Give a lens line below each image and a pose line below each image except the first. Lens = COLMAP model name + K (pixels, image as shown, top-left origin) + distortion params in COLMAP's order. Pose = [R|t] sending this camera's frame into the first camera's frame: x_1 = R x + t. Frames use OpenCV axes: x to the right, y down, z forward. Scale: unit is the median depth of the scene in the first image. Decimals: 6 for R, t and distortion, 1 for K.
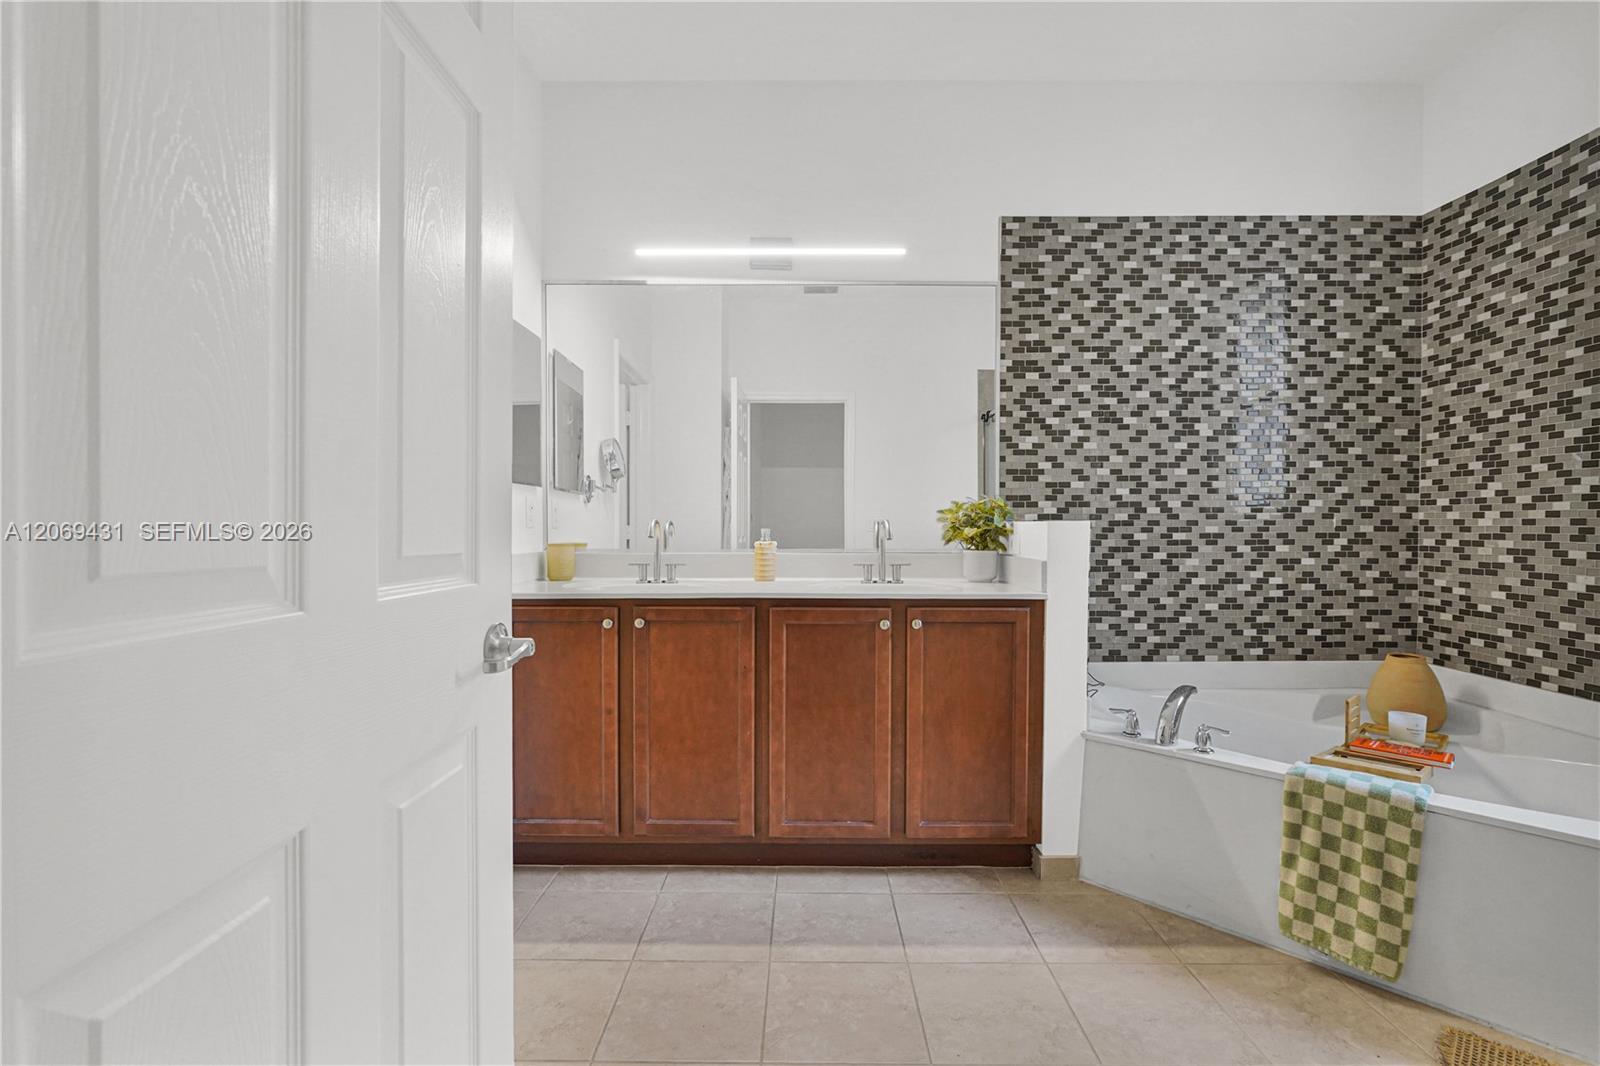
lens RADIAL K [[722.8, 0, 801.0], [0, 722.8, 536.1], [0, 0, 1]] dist [-0.020491, 0.009343]
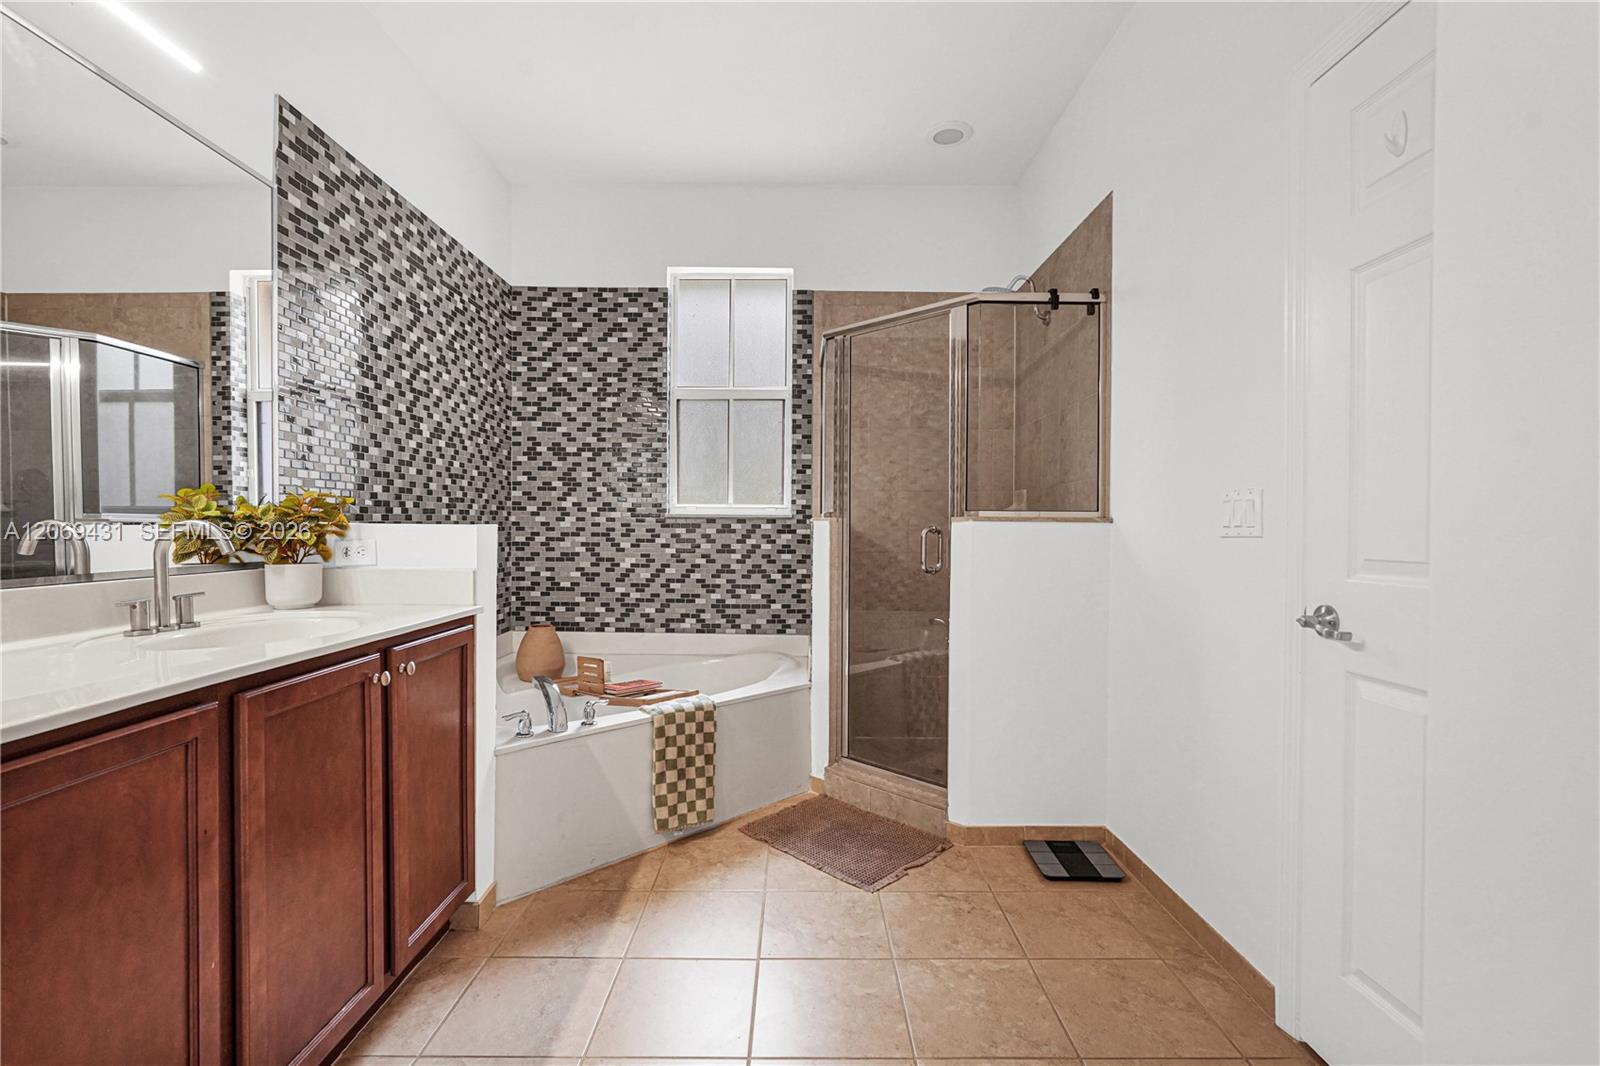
lens RADIAL K [[722.8, 0, 801.0], [0, 722.8, 536.1], [0, 0, 1]] dist [-0.020491, 0.009343]
pose [[-0.012046, -0.016920, 0.999784, -0.480861], [0.005996, 0.999838, 0.016994, -0.017072], [-0.999909, 0.006200, -0.011943, 0.535975]]
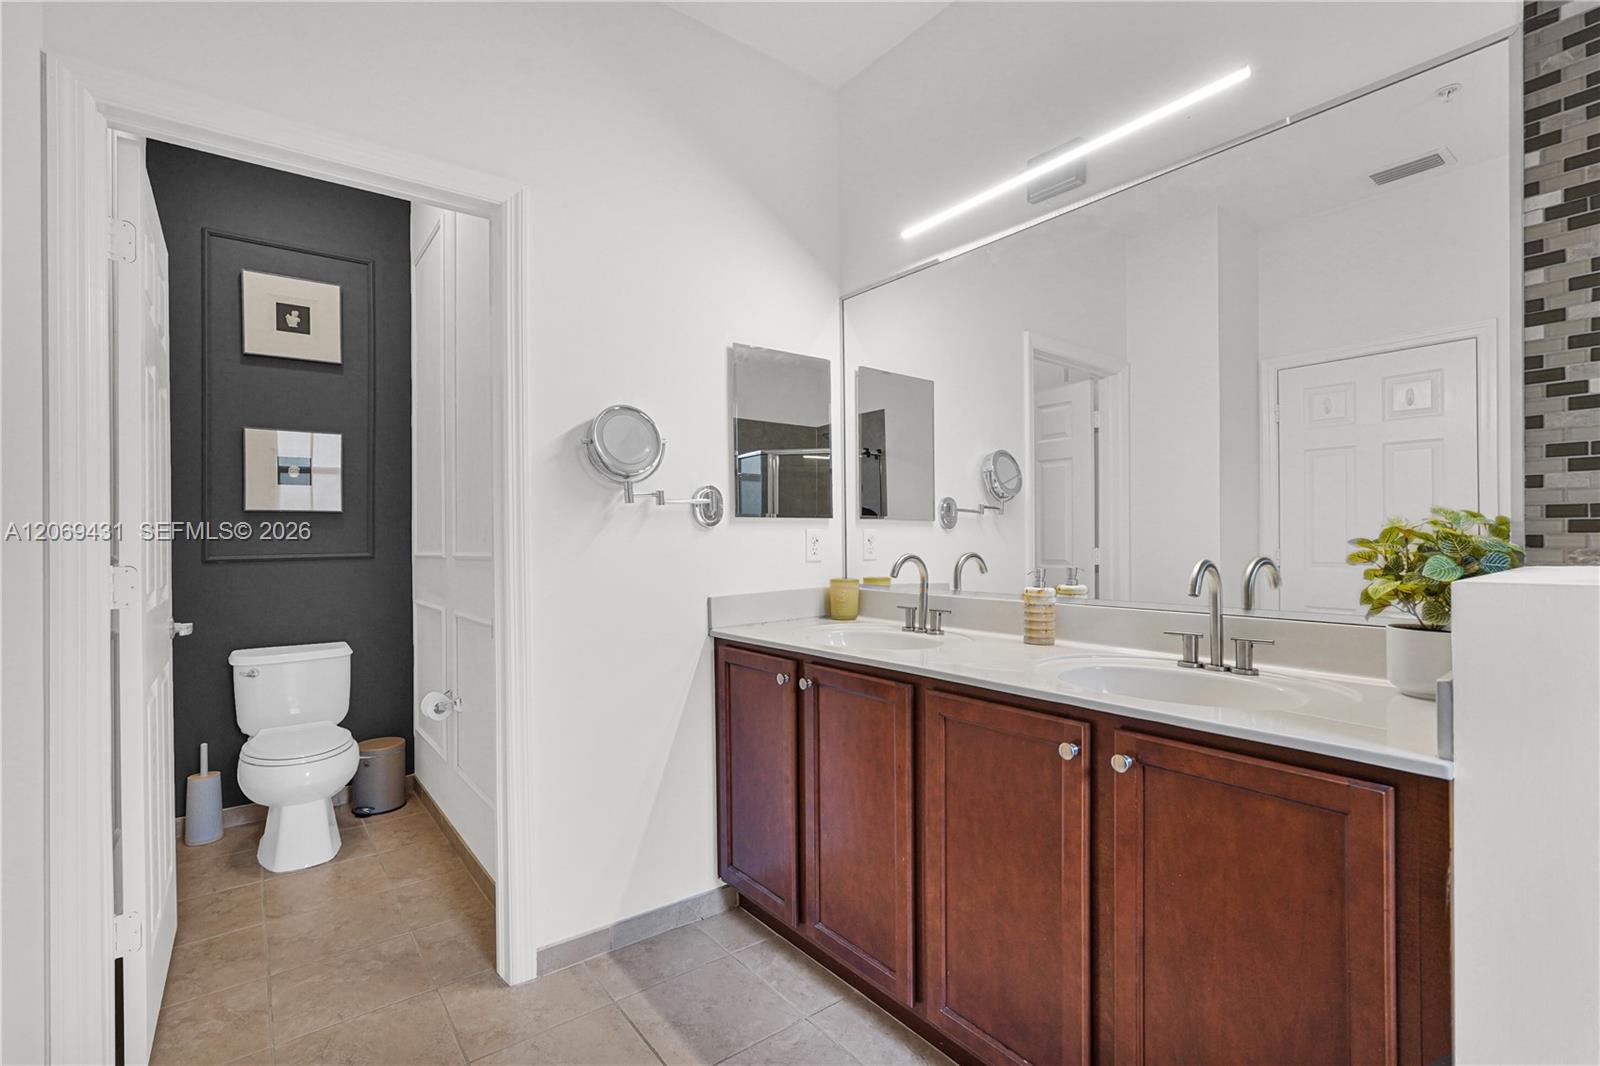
lens RADIAL K [[718.5, 0, 806.2], [0, 718.5, 540.7], [0, 0, 1]] dist [-0.002297, -0.000184]
pose [[0.620568, -0.004530, -0.784140, 0.377376], [-0.000188, 0.999982, -0.005926, -0.035466], [0.784153, 0.003825, 0.620556, 0.417932]]
